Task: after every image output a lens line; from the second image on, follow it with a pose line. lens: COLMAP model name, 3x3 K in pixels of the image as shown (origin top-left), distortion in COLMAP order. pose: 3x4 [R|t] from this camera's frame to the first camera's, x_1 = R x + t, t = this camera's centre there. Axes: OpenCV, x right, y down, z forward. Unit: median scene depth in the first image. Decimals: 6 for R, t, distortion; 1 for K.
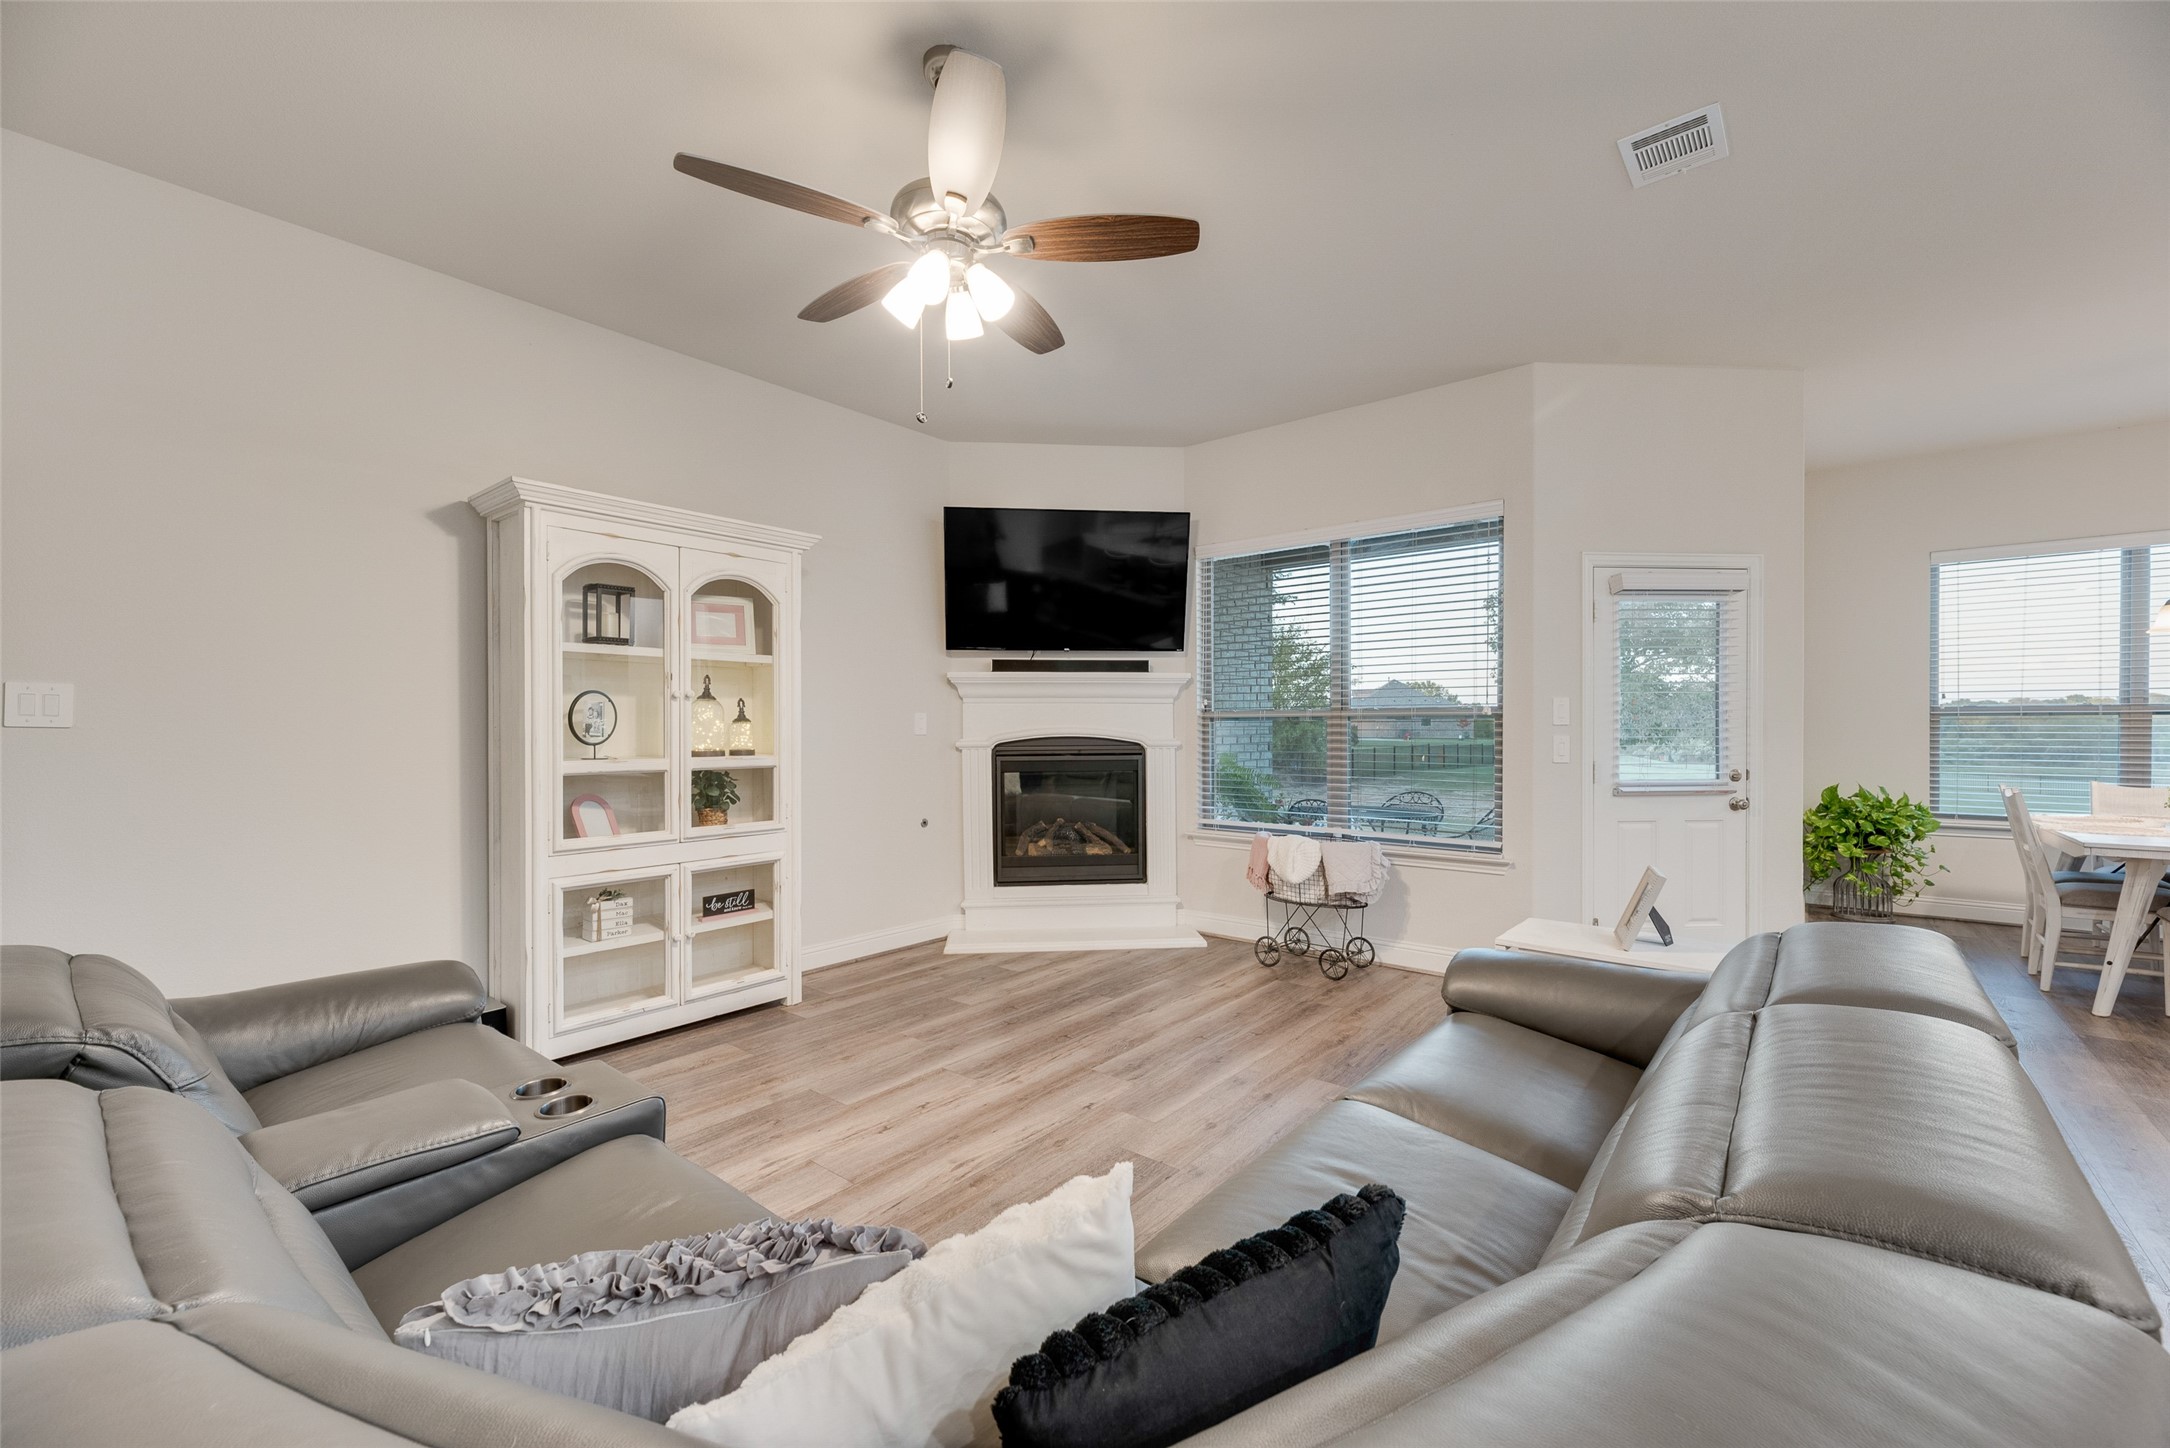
lens RADIAL K [[867.7, 0, 1086.8], [0, 867.7, 731.3], [0, 0, 1]] dist [0.000351, 0.000344]
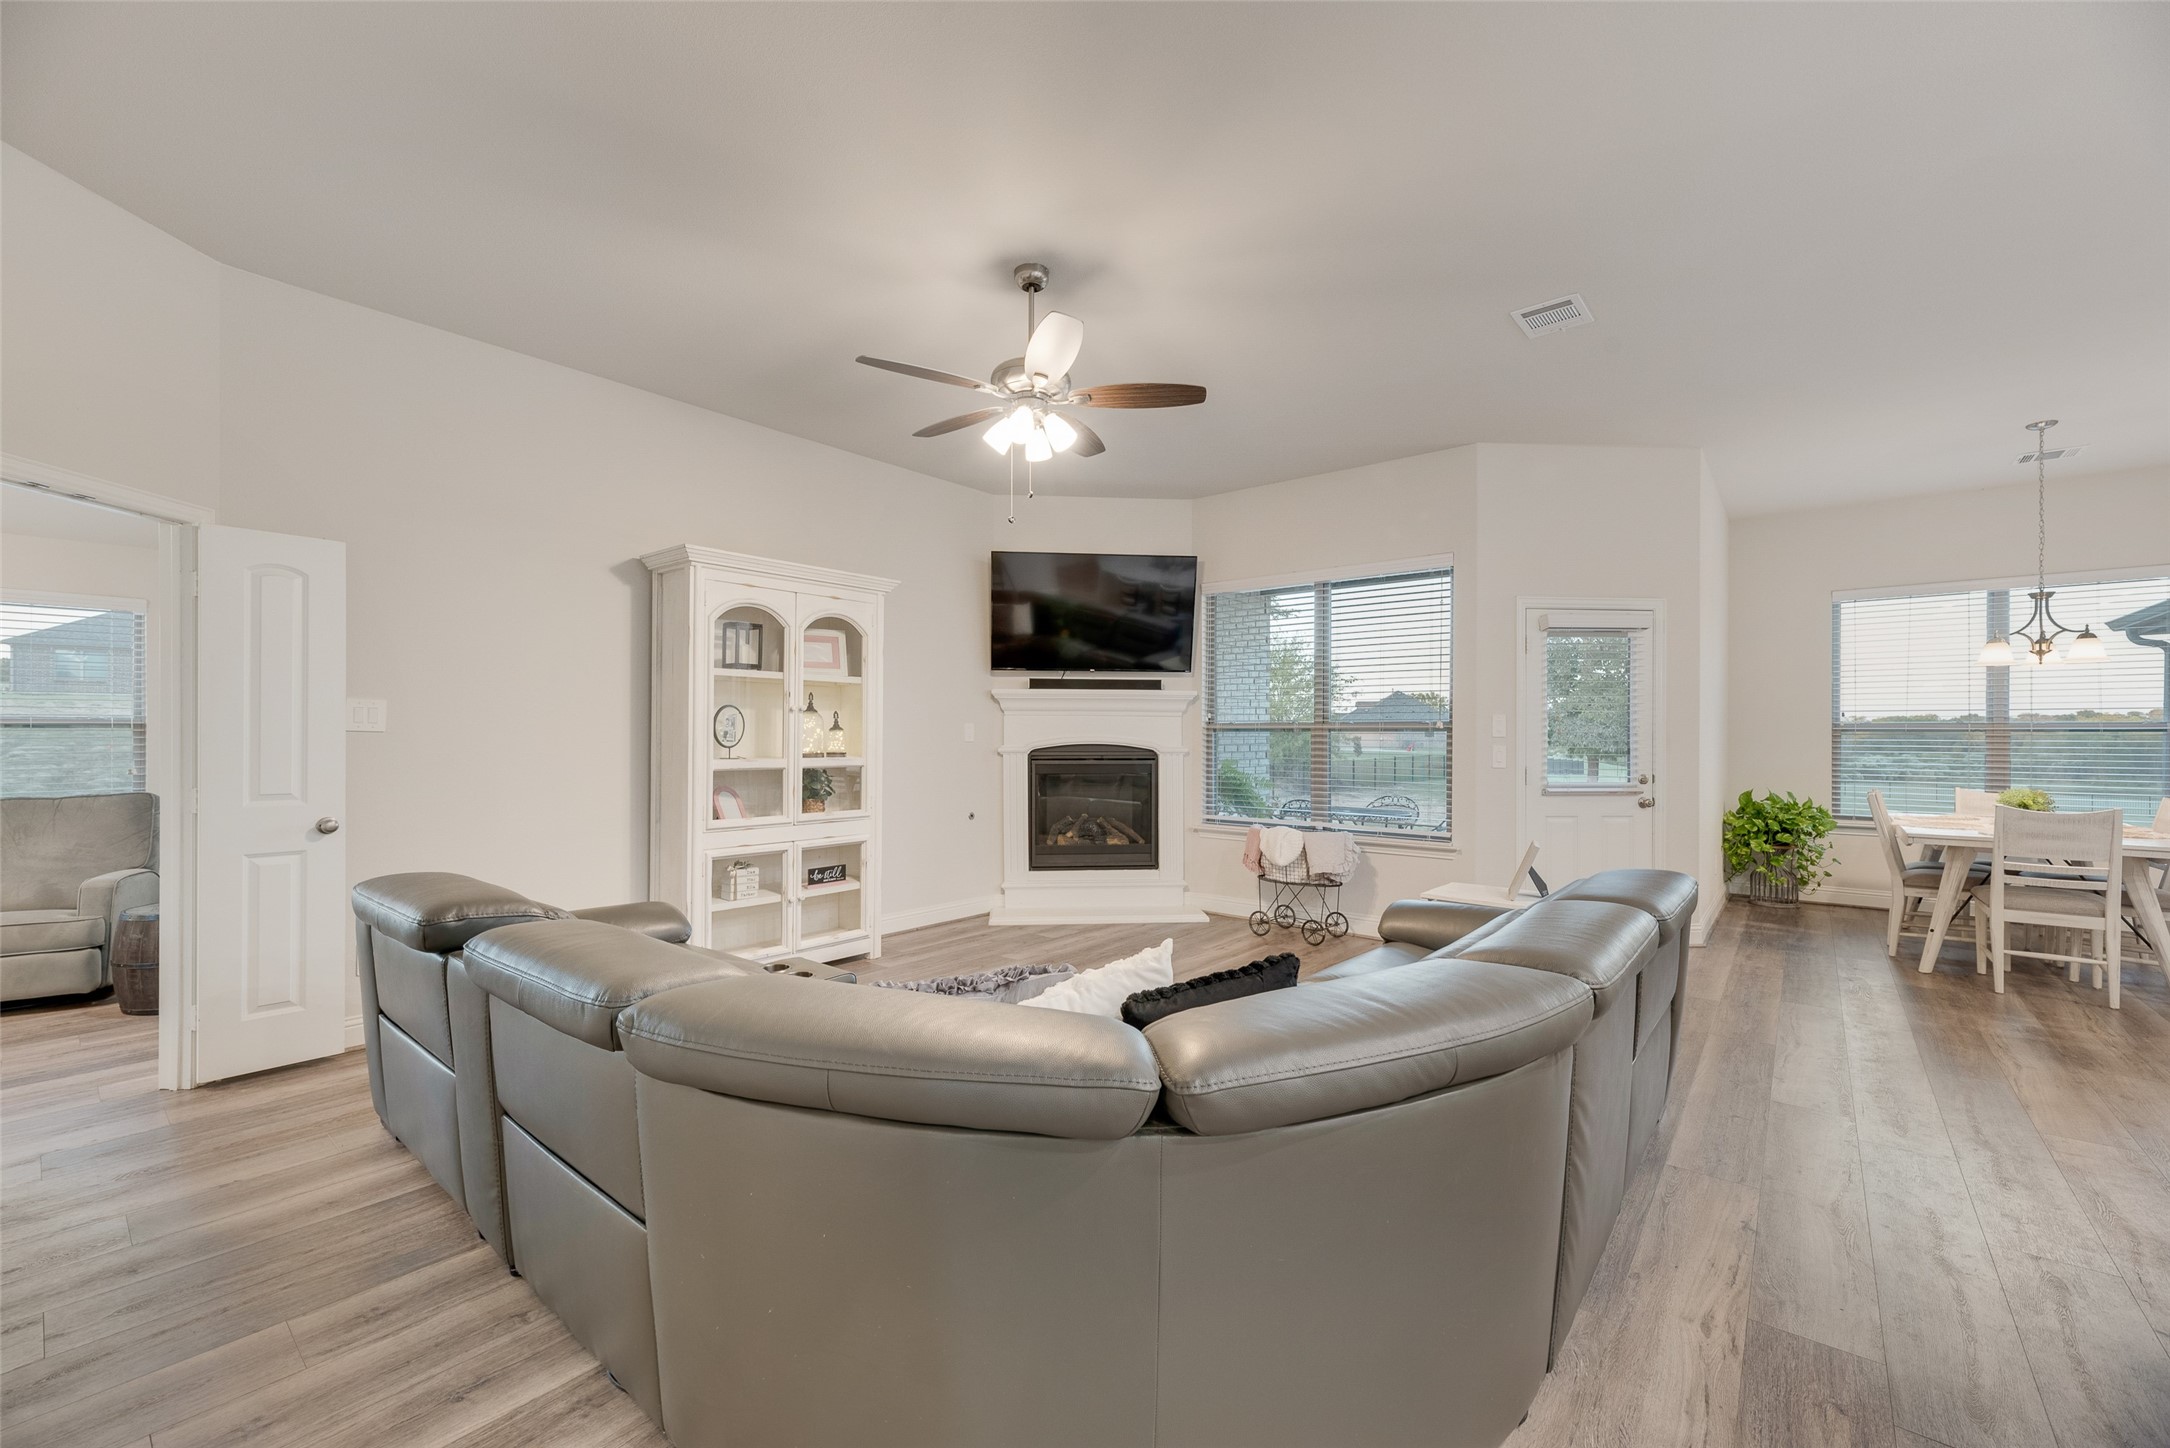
lens RADIAL K [[867.7, 0, 1086.8], [0, 867.7, 731.3], [0, 0, 1]] dist [0.000351, 0.000344]
pose [[0.999964, 0.006821, -0.005045, -0.028507], [-0.006873, 0.999922, -0.010389, 0.001226], [0.004974, 0.010423, 0.999933, -0.216489]]
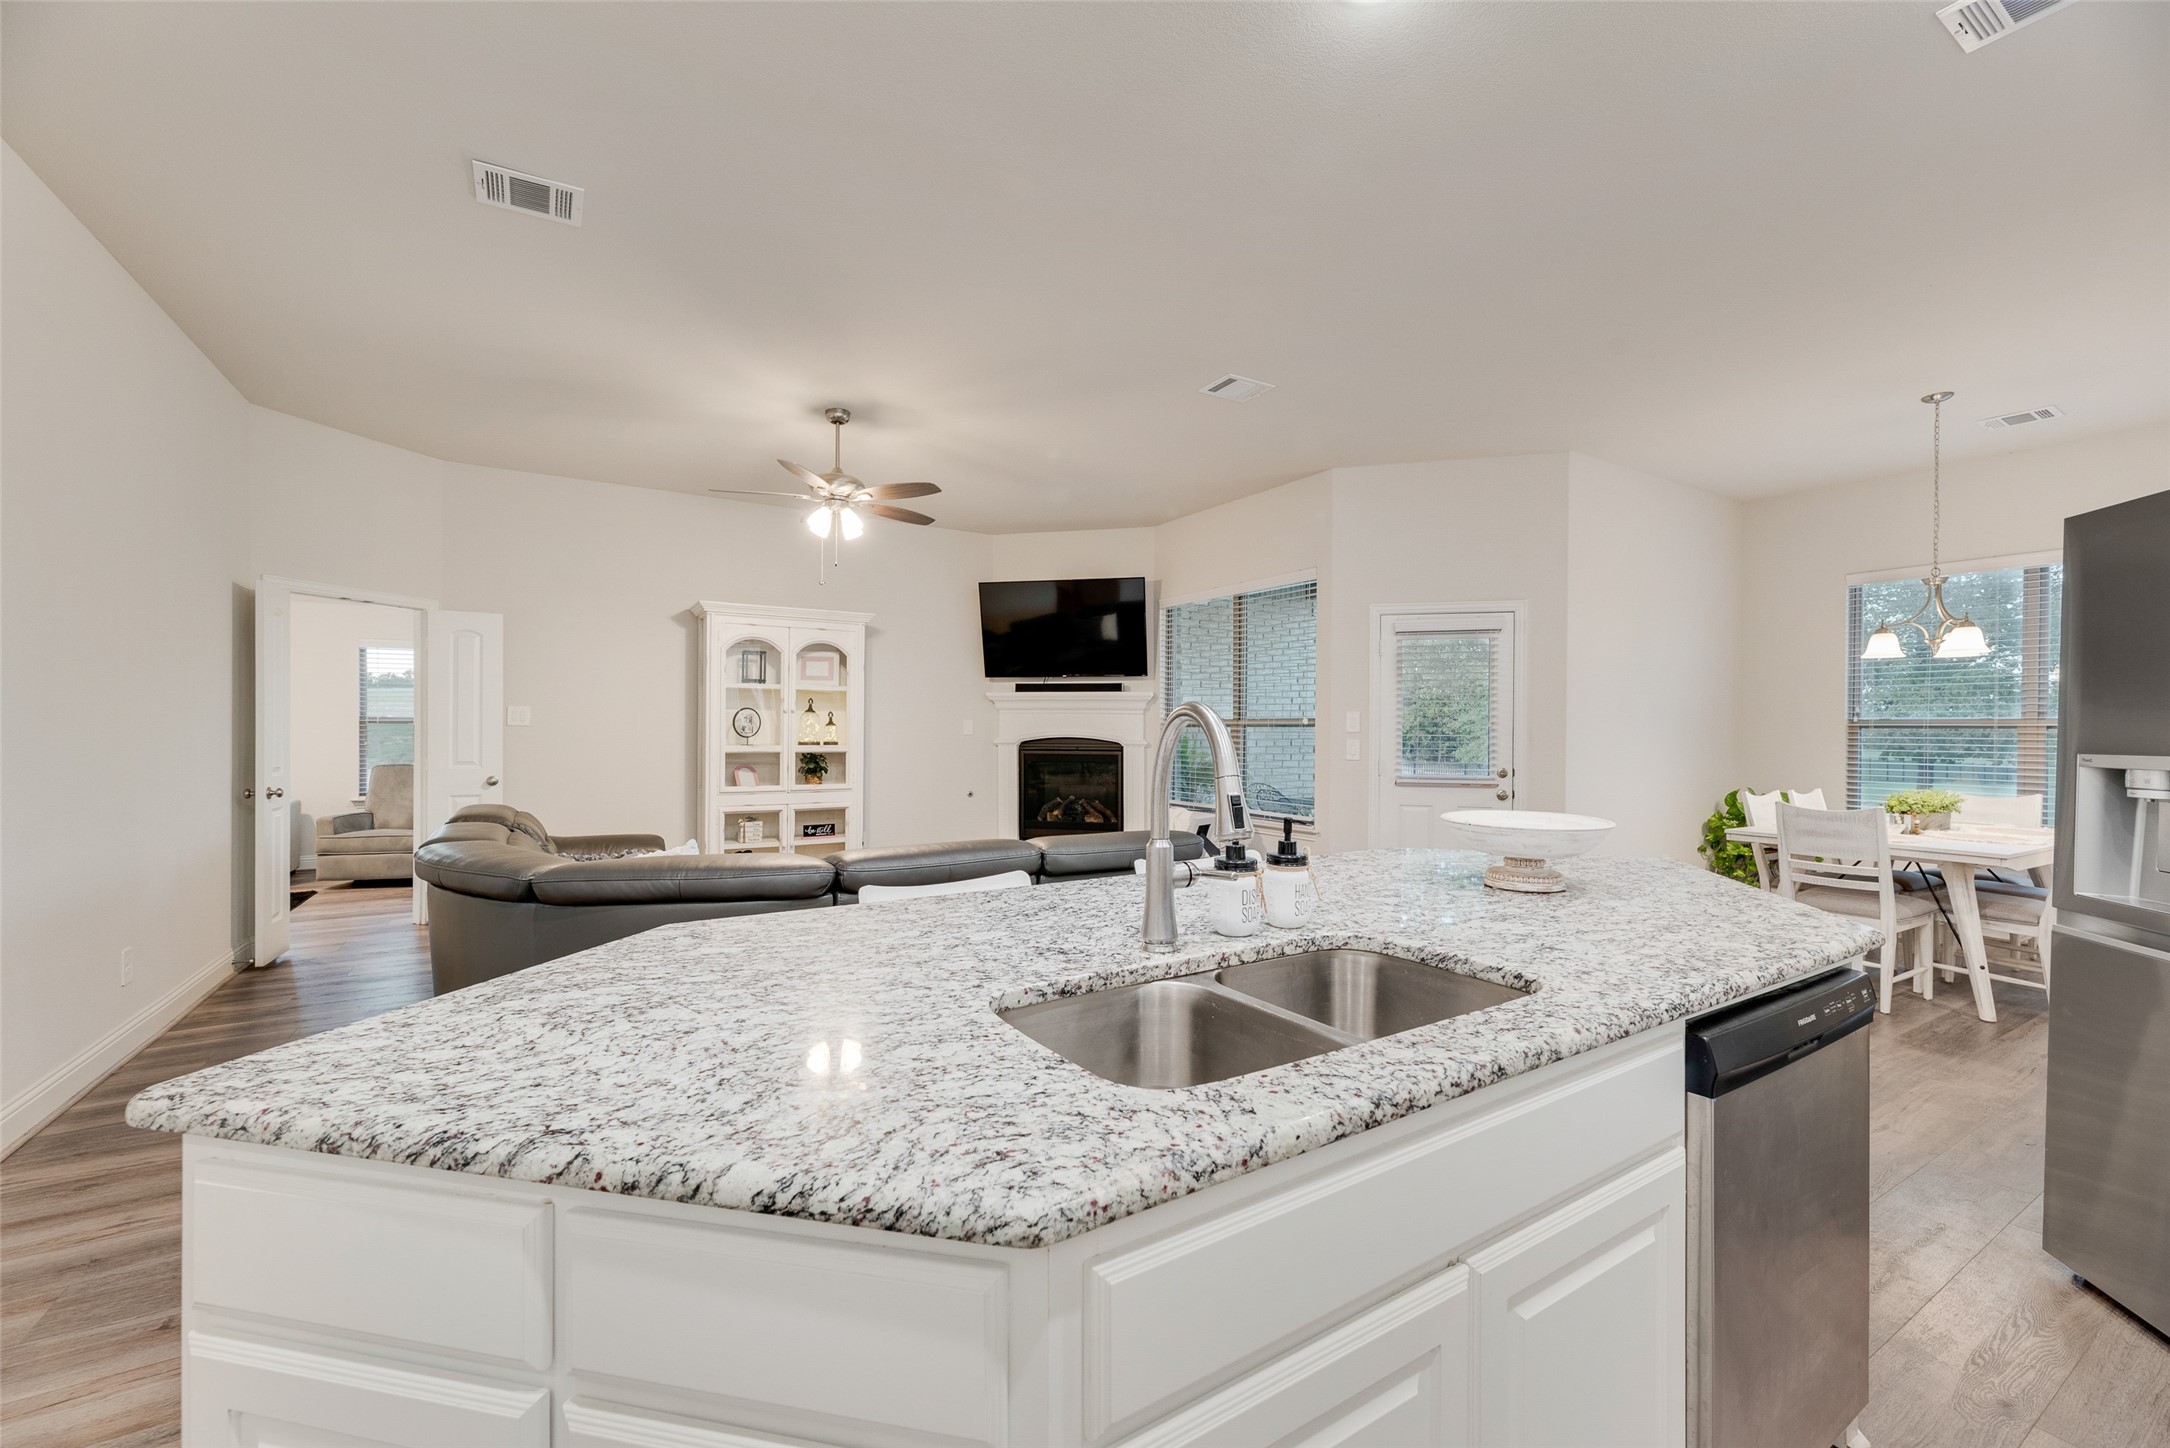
lens RADIAL K [[867.7, 0, 1086.8], [0, 867.7, 731.3], [0, 0, 1]] dist [0.000351, 0.000344]
pose [[0.946017, 0.009929, -0.323964, 0.559648], [-0.011514, 0.999929, -0.002974, 0.000095], [0.323912, 0.006544, 0.946065, -0.398291]]
